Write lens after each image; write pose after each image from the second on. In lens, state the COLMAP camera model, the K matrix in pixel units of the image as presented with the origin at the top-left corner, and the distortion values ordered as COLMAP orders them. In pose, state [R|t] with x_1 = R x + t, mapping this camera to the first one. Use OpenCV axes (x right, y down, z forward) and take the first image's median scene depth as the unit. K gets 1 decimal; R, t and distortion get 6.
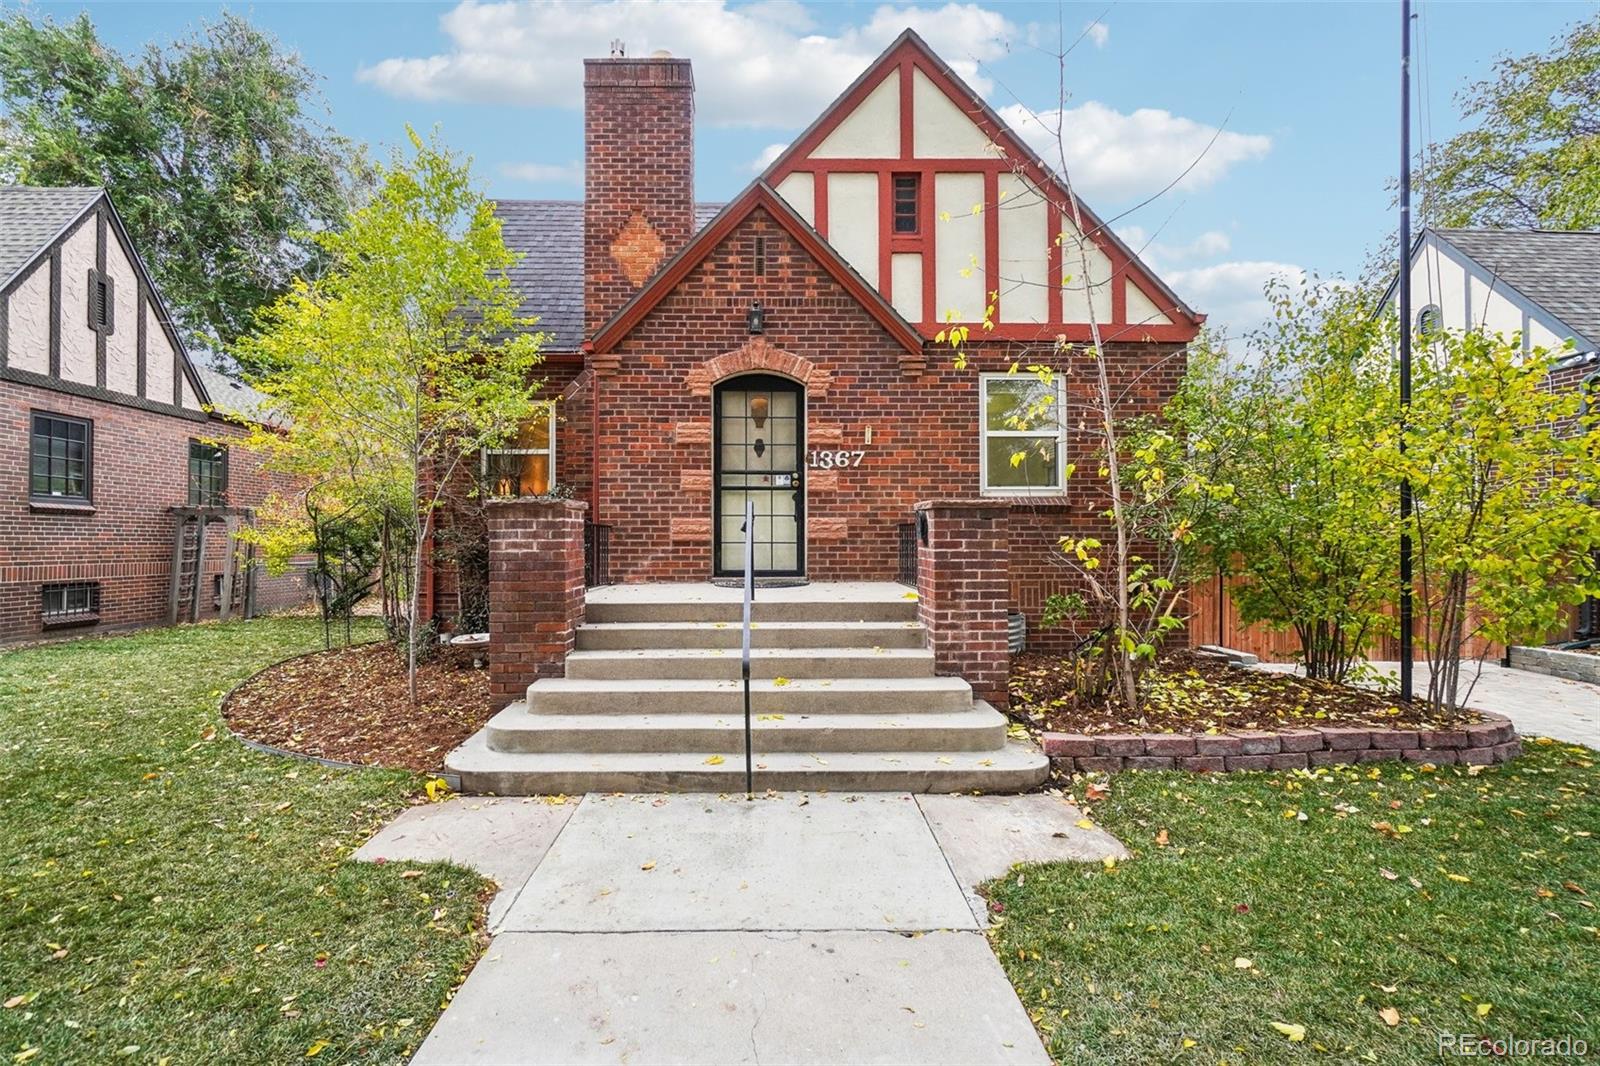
lens RADIAL K [[695.9, 0, 786.0], [0, 695.9, 536.3], [0, 0, 1]] dist [-0.002815, 0.000299]
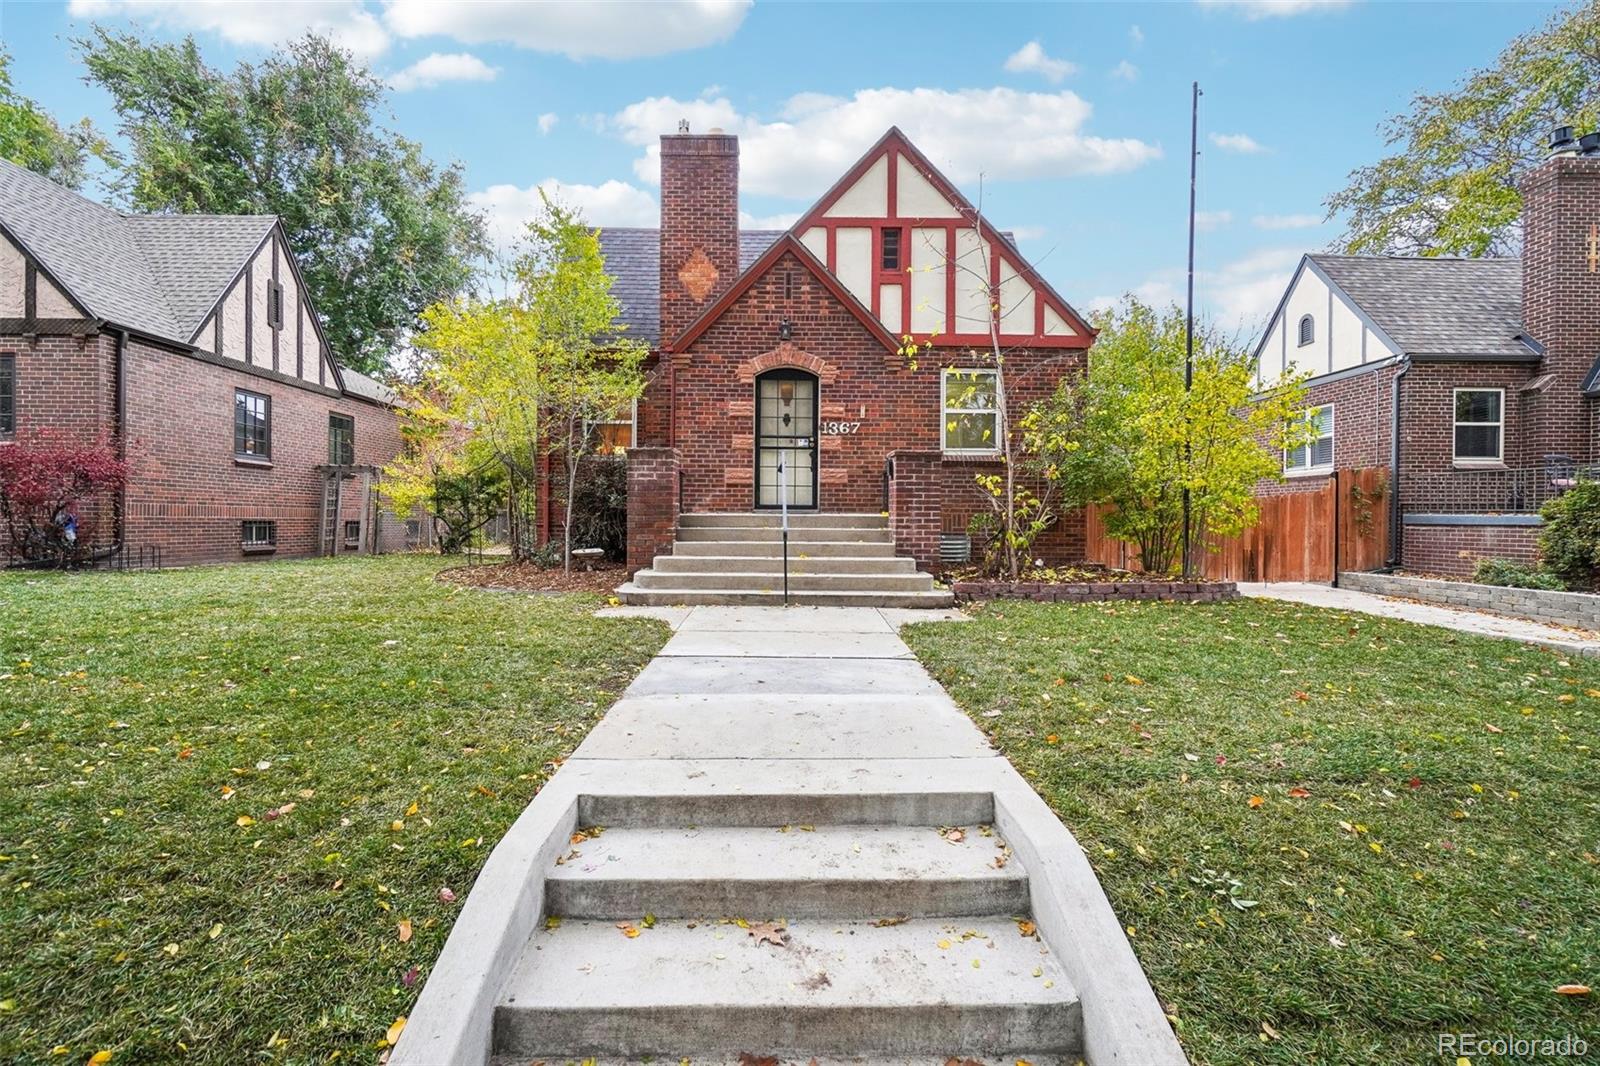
lens RADIAL K [[689.8, 0, 798.1], [0, 689.8, 526.8], [0, 0, 1]] dist [-0.002038, 0.000596]
pose [[0.999957, 0.008395, -0.003909, -0.007773], [-0.008331, 0.999836, 0.016058, 0.070881], [0.004043, -0.016024, 0.999863, -0.428530]]
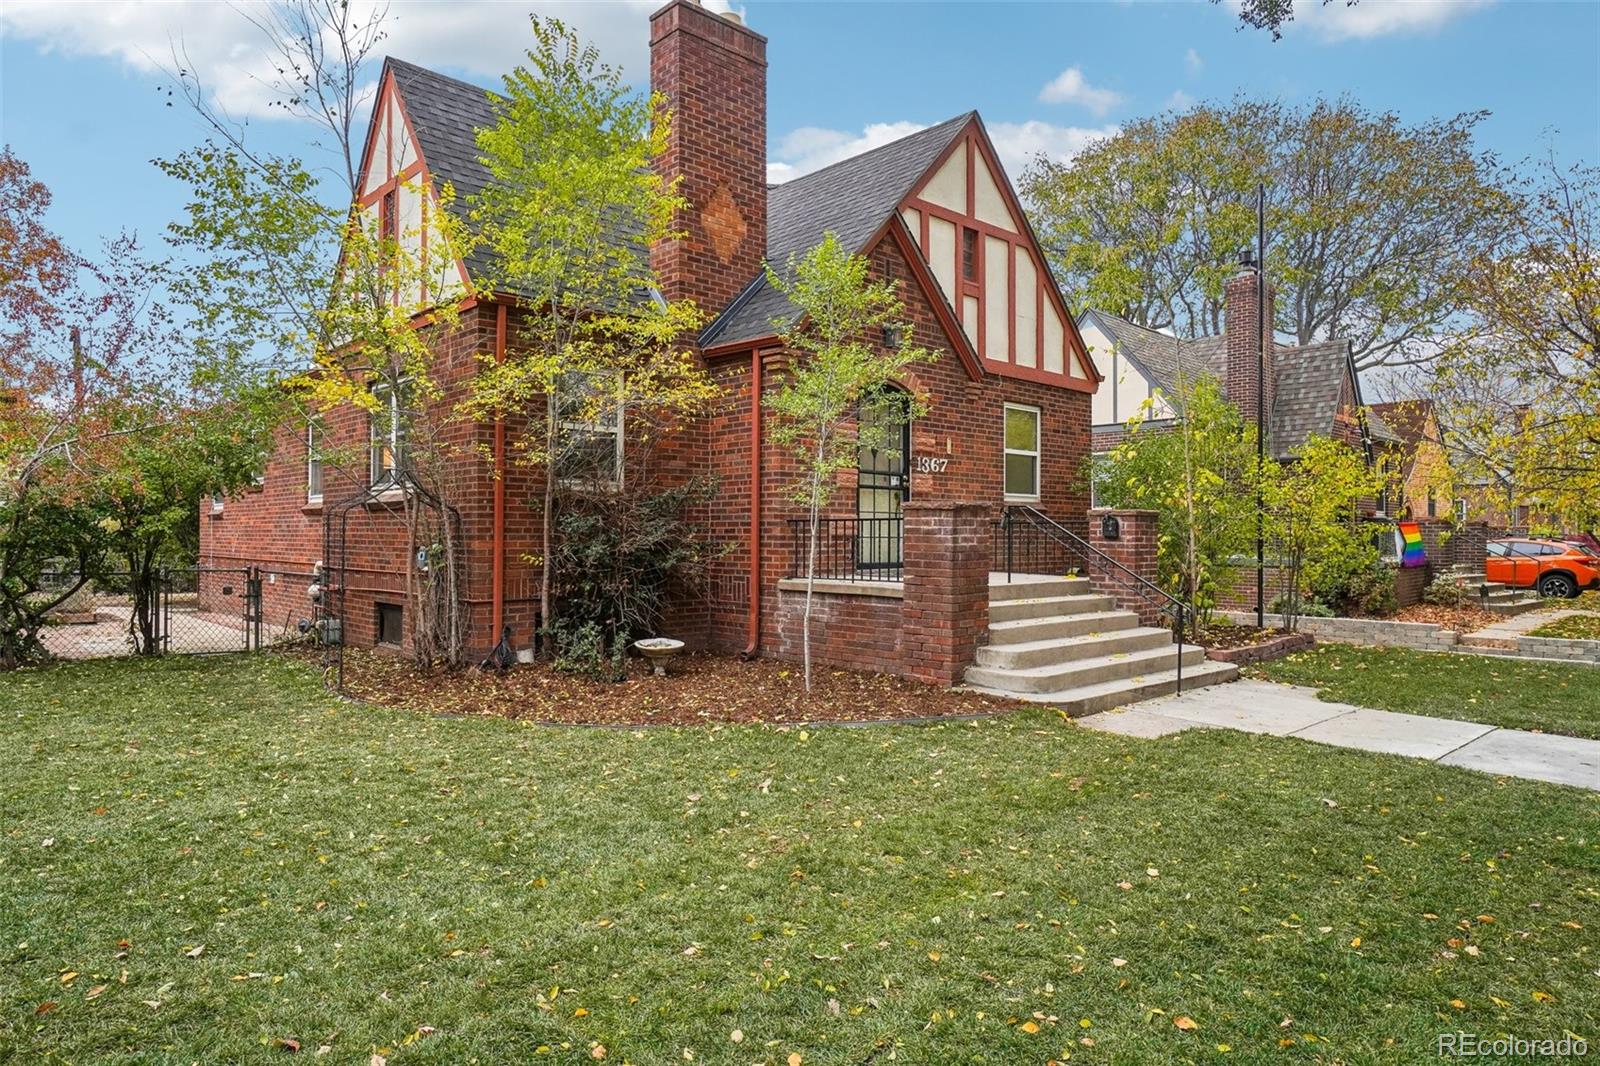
lens RADIAL K [[960.9, 0, 800.0], [0, 960.9, 533.0], [0, 0, 1]] dist [-0.005928, -0.000730]
pose [[0.743606, 0.006665, 0.668585, -1.153372], [-0.010807, 0.999939, 0.002052, 0.000643], [-0.668531, -0.008751, 0.743633, -0.039482]]
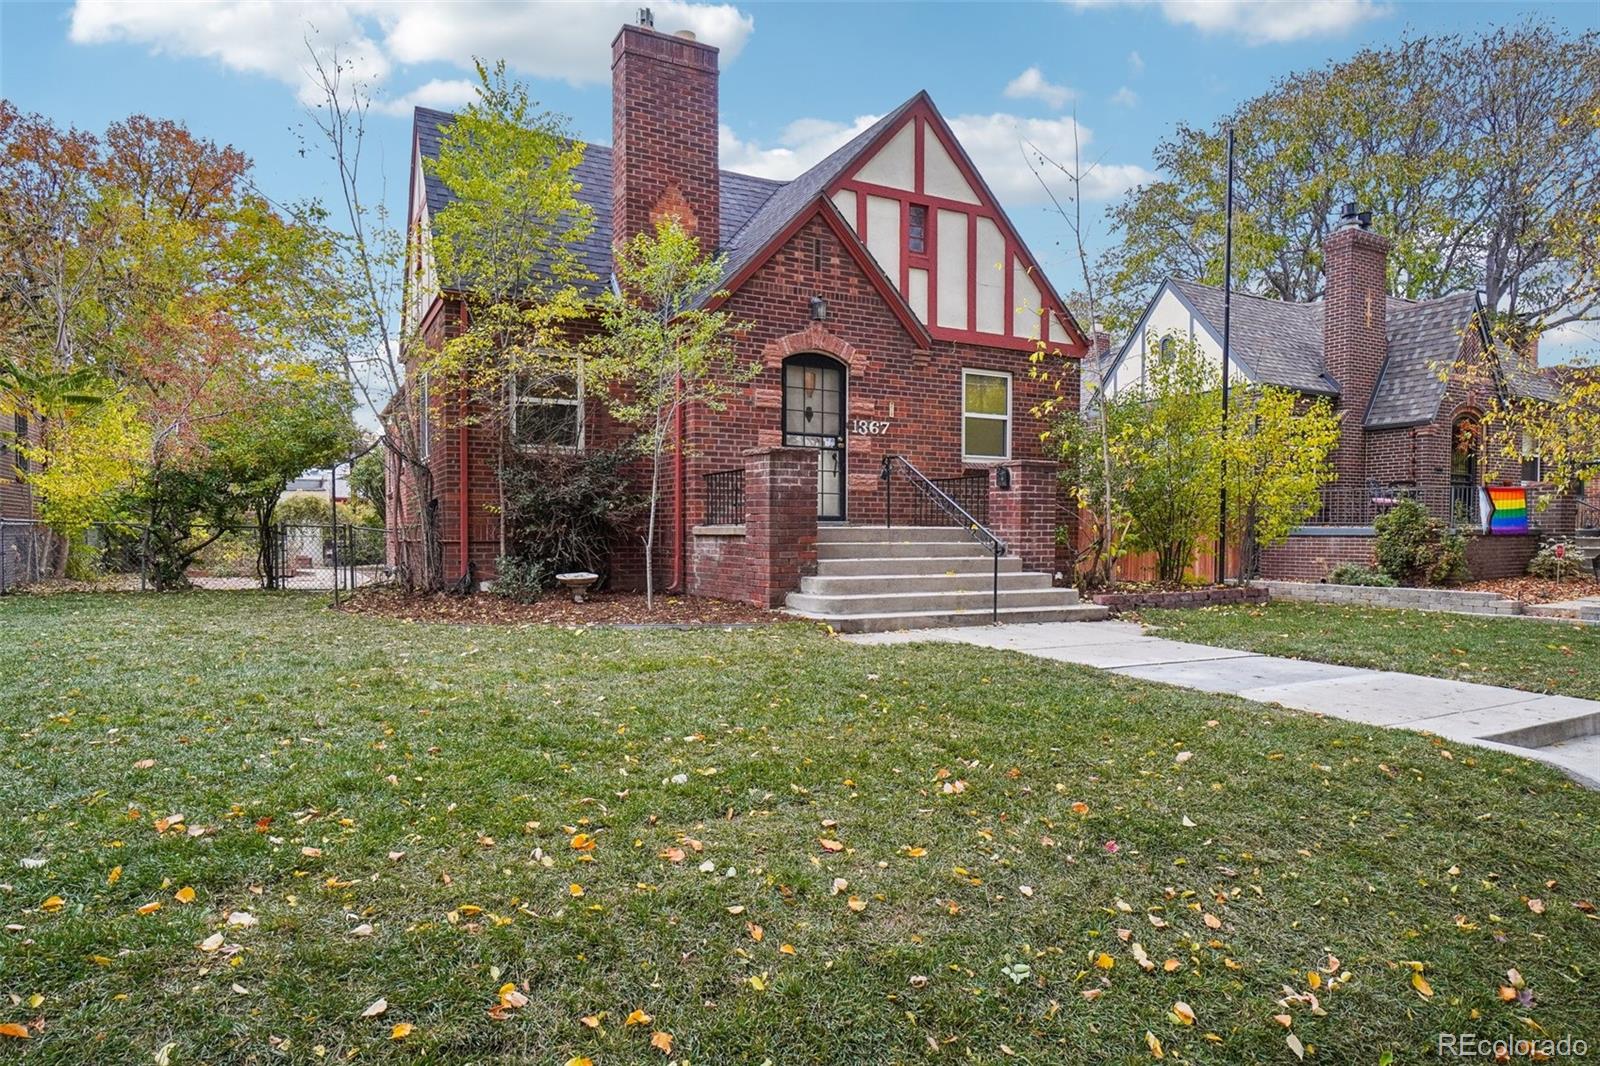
lens RADIAL K [[922.7, 0, 799.2], [0, 922.7, 564.4], [0, 0, 1]] dist [-0.000909, -0.000875]
pose [[0.890824, -0.010918, 0.454218, -0.799415], [-0.007553, 0.999217, 0.038831, 0.071879], [-0.454286, -0.038022, 0.890044, -0.431217]]
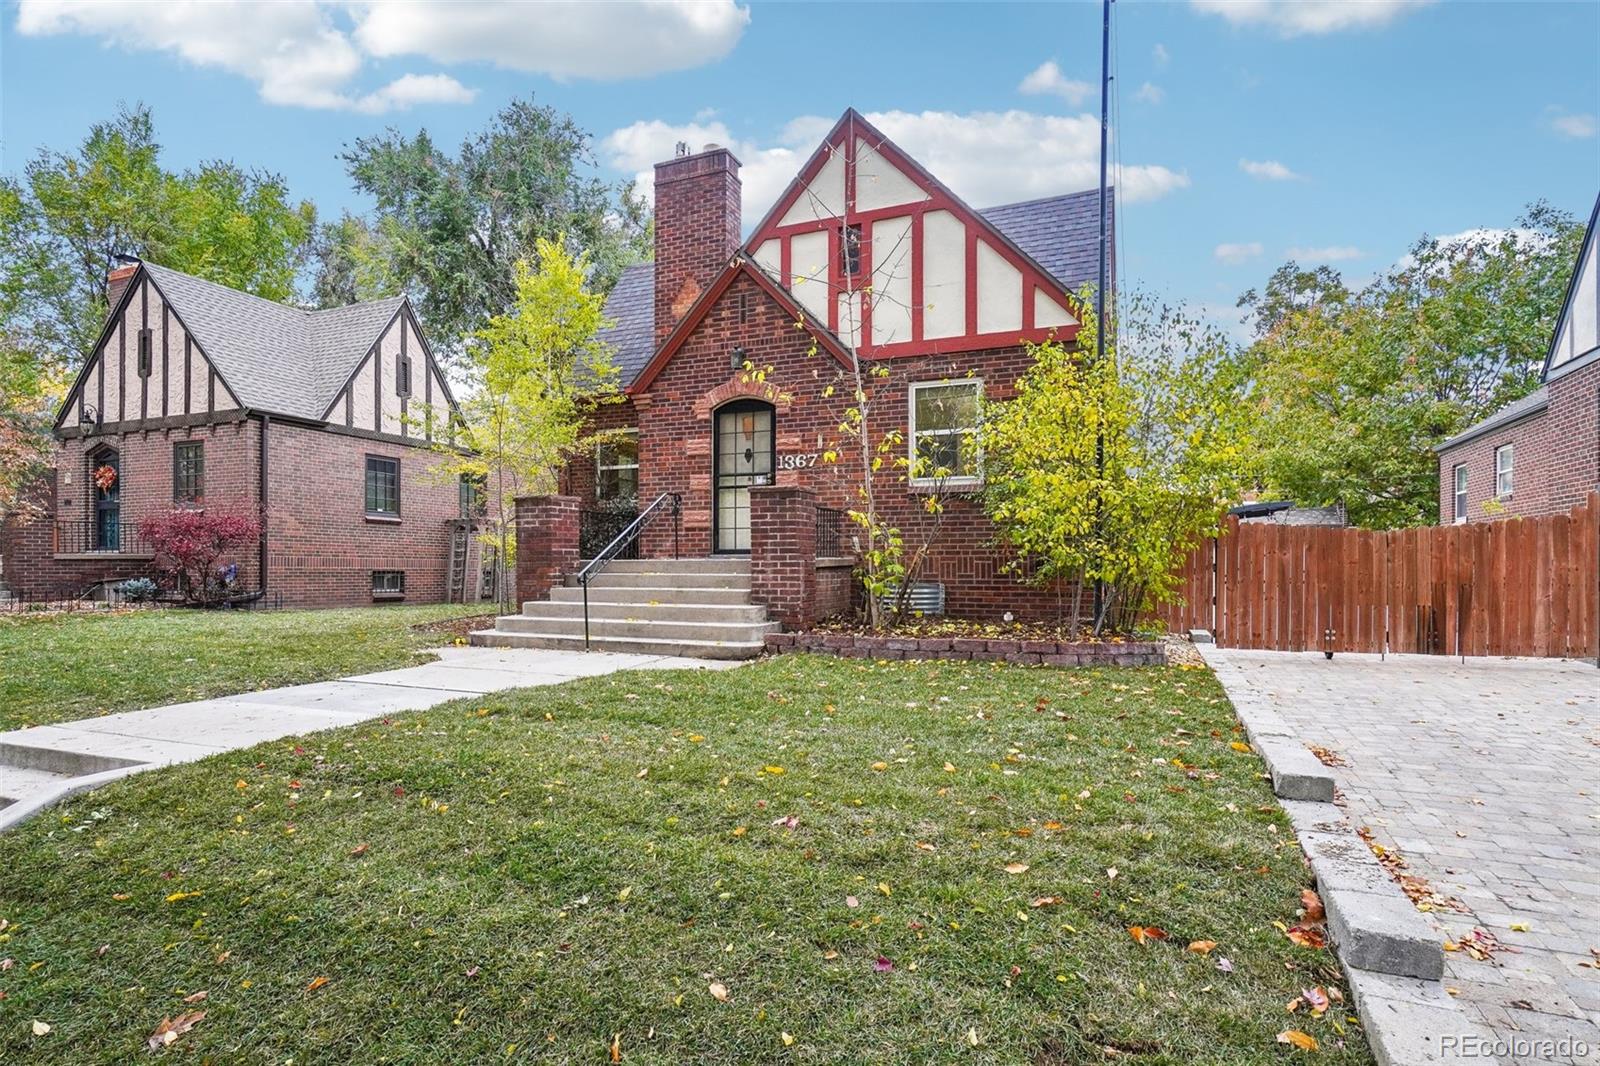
lens RADIAL K [[852.5, 0, 793.0], [0, 852.5, 573.2], [0, 0, 1]] dist [0.001556, -0.000343]
pose [[0.912584, 0.003949, -0.408869, 0.703930], [0.000634, 0.999938, 0.011072, 0.075861], [0.408888, -0.010364, 0.912526, -0.426696]]
